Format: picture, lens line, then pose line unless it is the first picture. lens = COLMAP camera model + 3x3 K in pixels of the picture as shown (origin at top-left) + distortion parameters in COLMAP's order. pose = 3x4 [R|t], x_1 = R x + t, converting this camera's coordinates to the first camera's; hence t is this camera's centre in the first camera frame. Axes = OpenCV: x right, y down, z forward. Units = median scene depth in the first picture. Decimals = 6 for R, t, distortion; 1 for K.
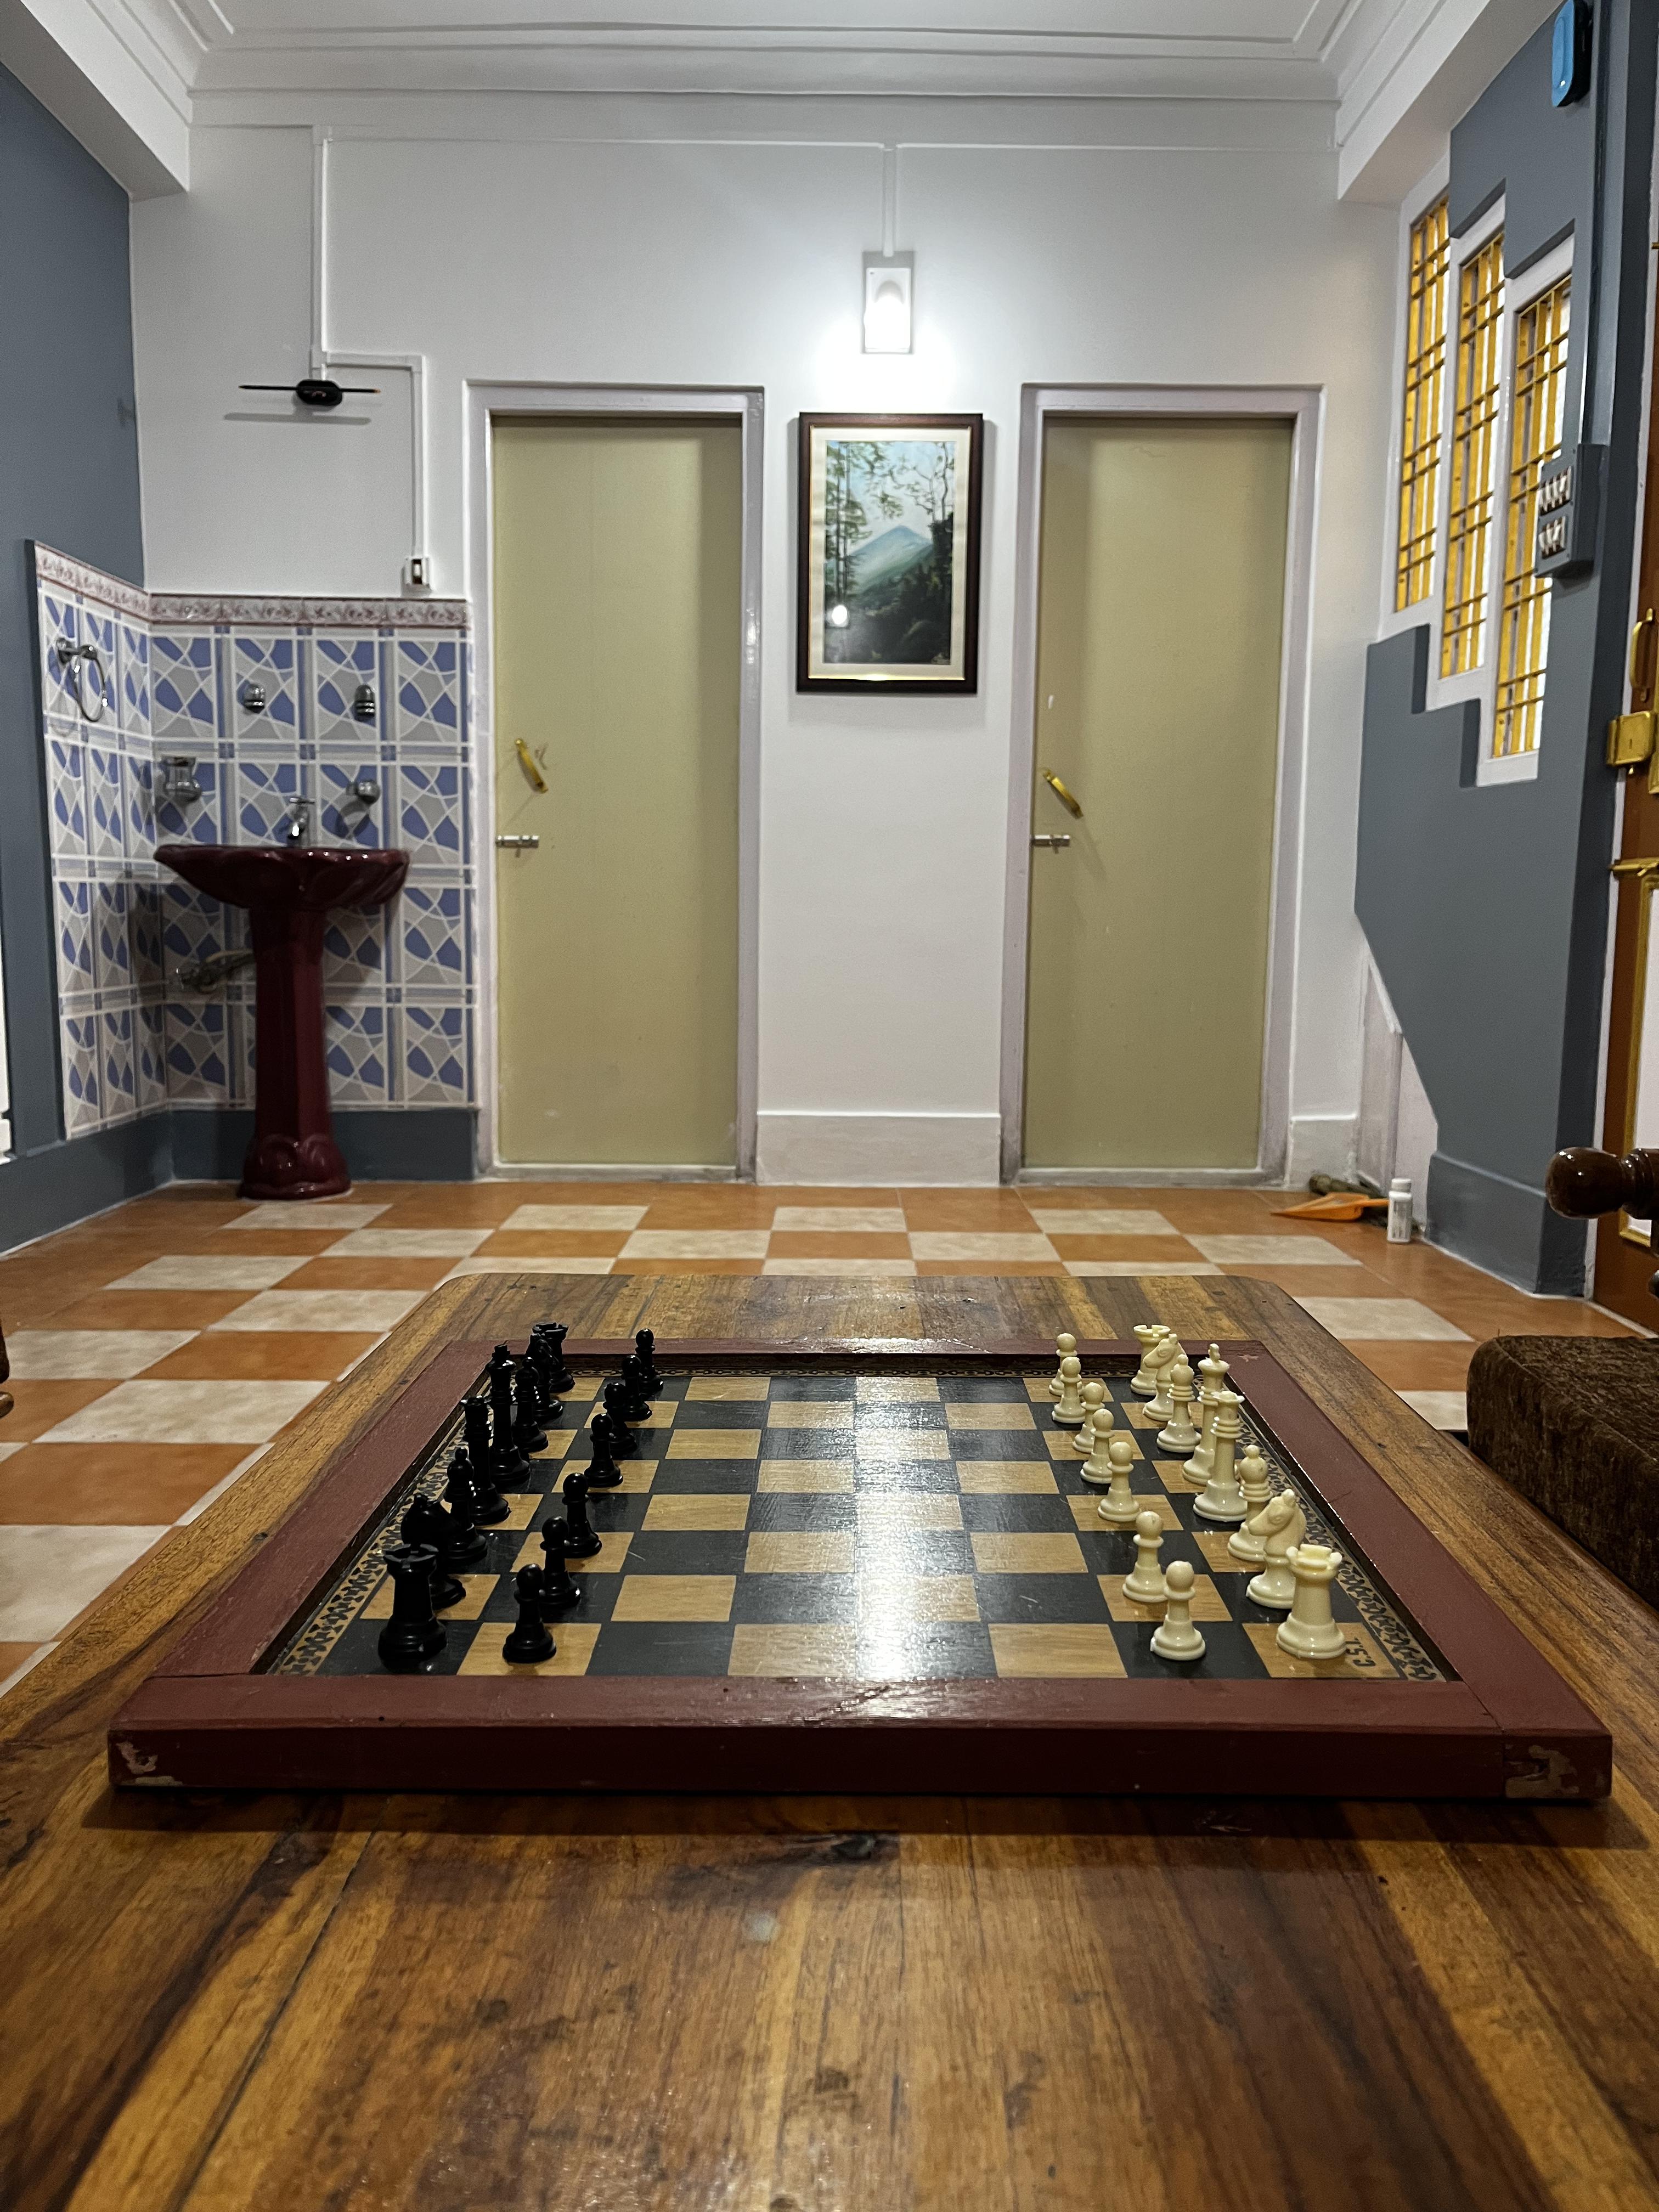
lens RADIAL K [[1677.7, 0, 824.1], [0, 1677.7, 1094.3], [0, 0, 1]] dist [0.037419, -0.003450]
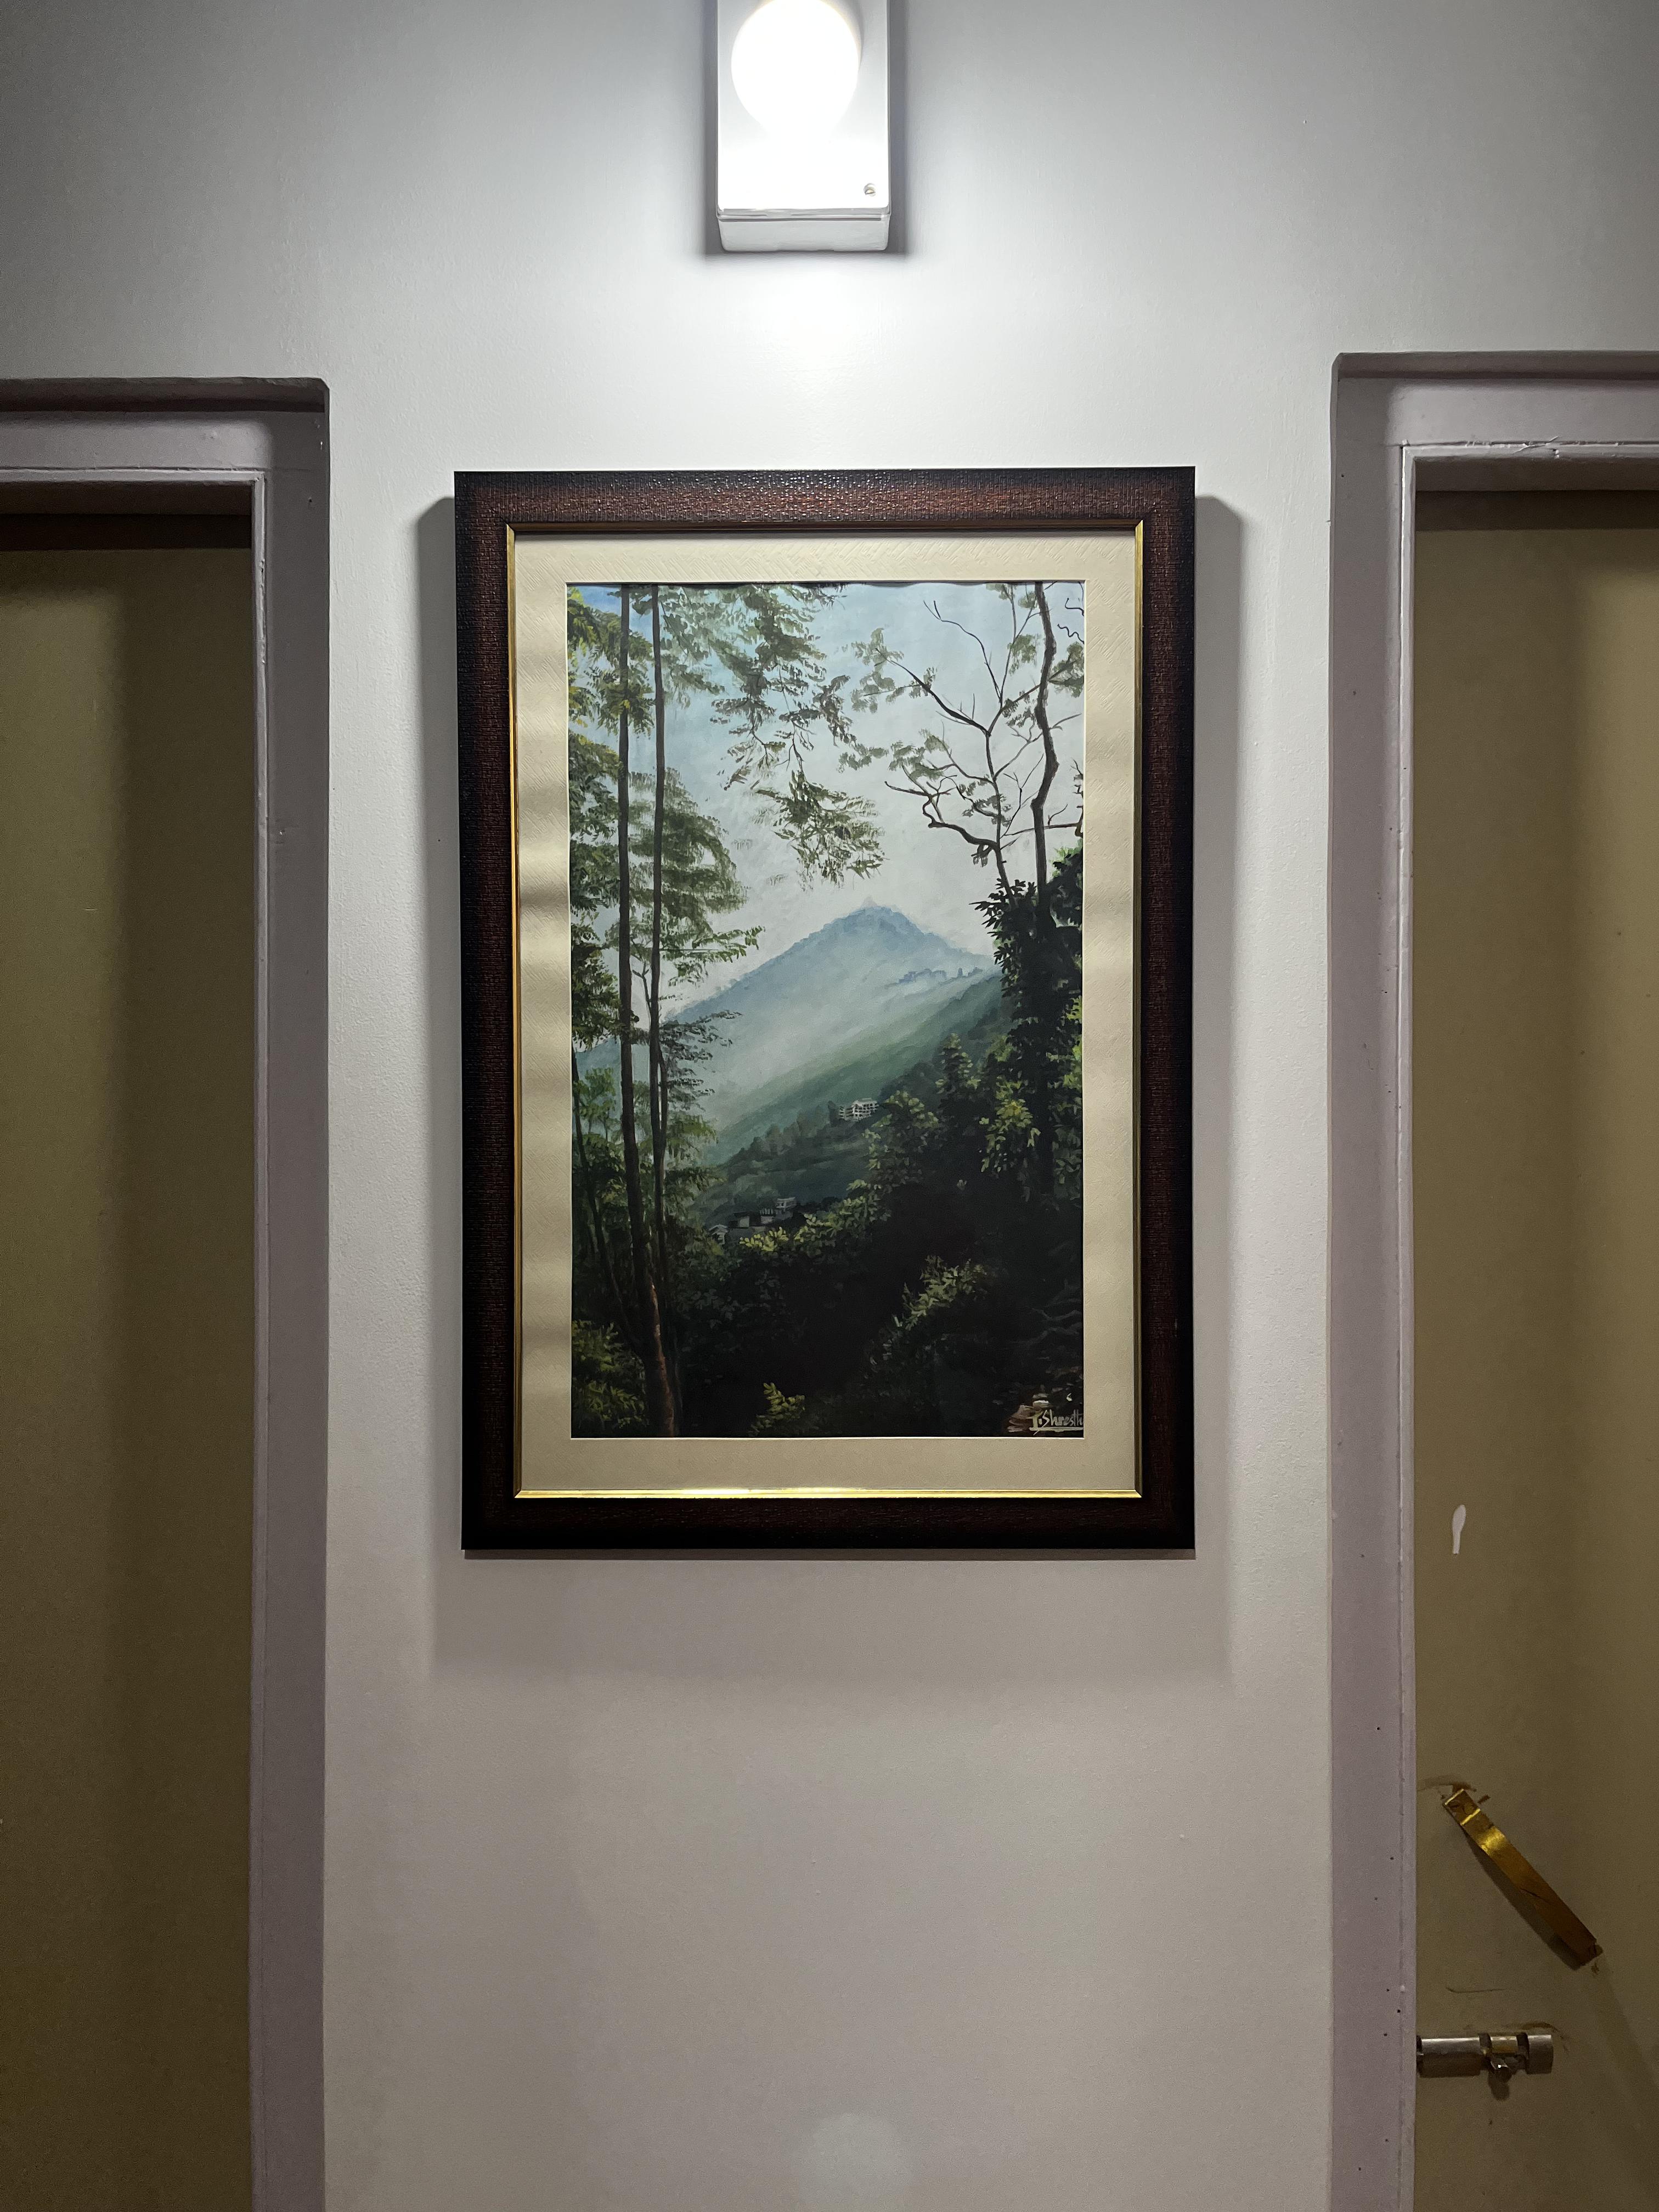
lens RADIAL K [[1677.7, 0, 836.2], [0, 1677.7, 1112.9], [0, 0, 1]] dist [0.037419, -0.003450]
pose [[0.999894, -0.013529, -0.005452, 0.041159], [0.012860, 0.994040, -0.108255, -0.279790], [0.006884, 0.108174, 0.994108, 0.754158]]
